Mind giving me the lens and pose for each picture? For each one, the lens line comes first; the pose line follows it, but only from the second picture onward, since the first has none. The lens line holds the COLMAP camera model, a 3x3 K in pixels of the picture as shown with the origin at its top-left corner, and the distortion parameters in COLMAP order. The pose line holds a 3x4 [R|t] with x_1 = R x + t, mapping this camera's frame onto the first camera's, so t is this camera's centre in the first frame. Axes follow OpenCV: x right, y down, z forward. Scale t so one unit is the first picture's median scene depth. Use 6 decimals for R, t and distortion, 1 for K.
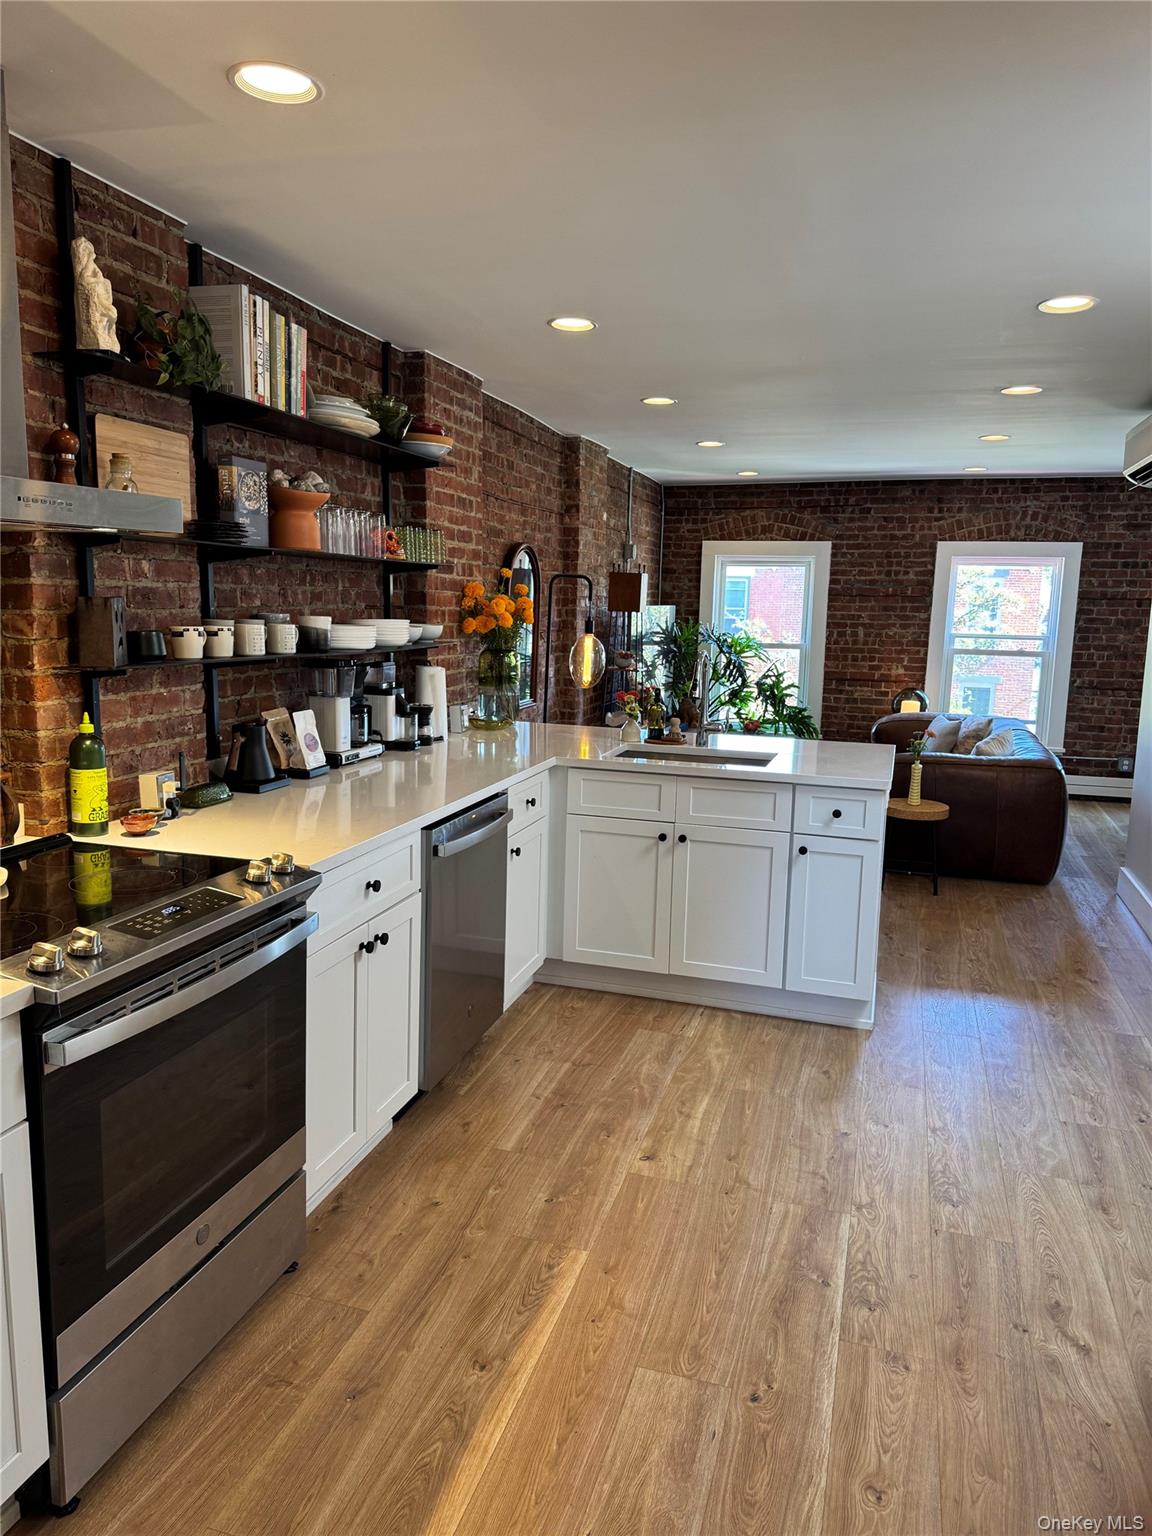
lens RADIAL K [[1070.4, 0, 588.5], [0, 1070.4, 764.1], [0, 0, 1]] dist [0.050064, -0.008469]
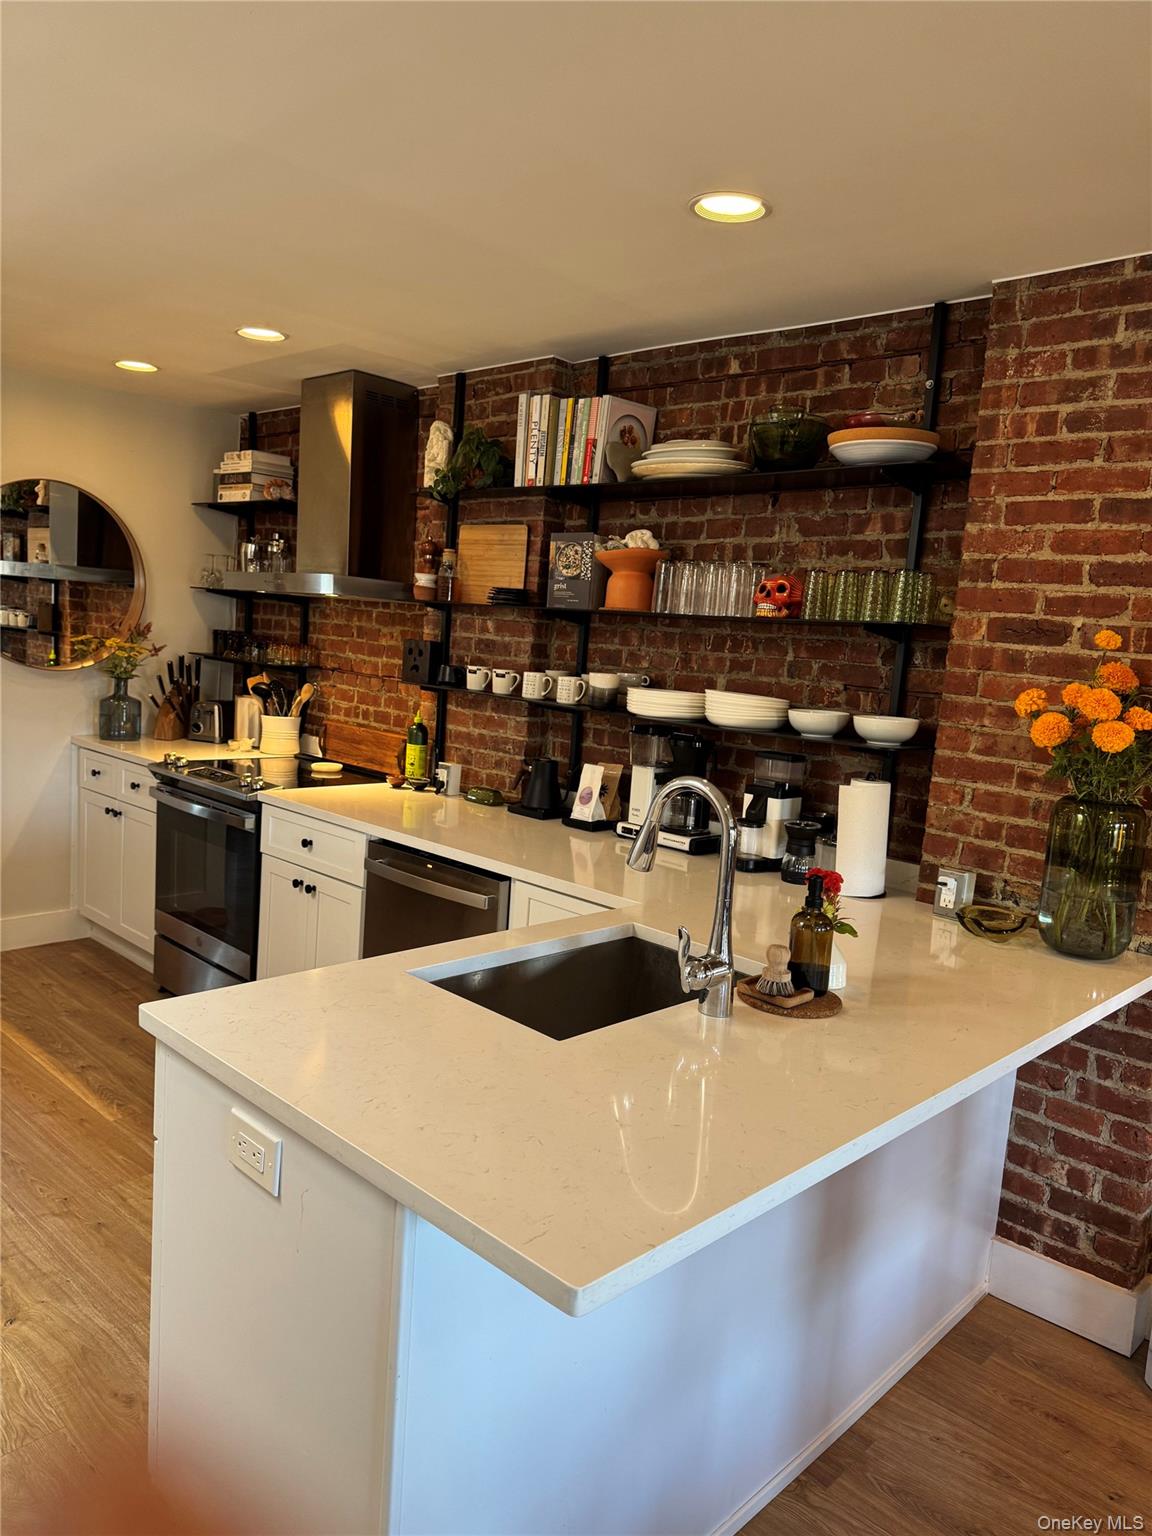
lens RADIAL K [[1070.4, 0, 591.1], [0, 1070.4, 778.1], [0, 0, 1]] dist [0.050064, -0.008469]
pose [[-0.441553, 0.084325, -0.893264, 0.723318], [-0.208868, 0.958562, 0.193736, -0.263507], [0.872585, 0.272118, -0.405643, 1.582085]]
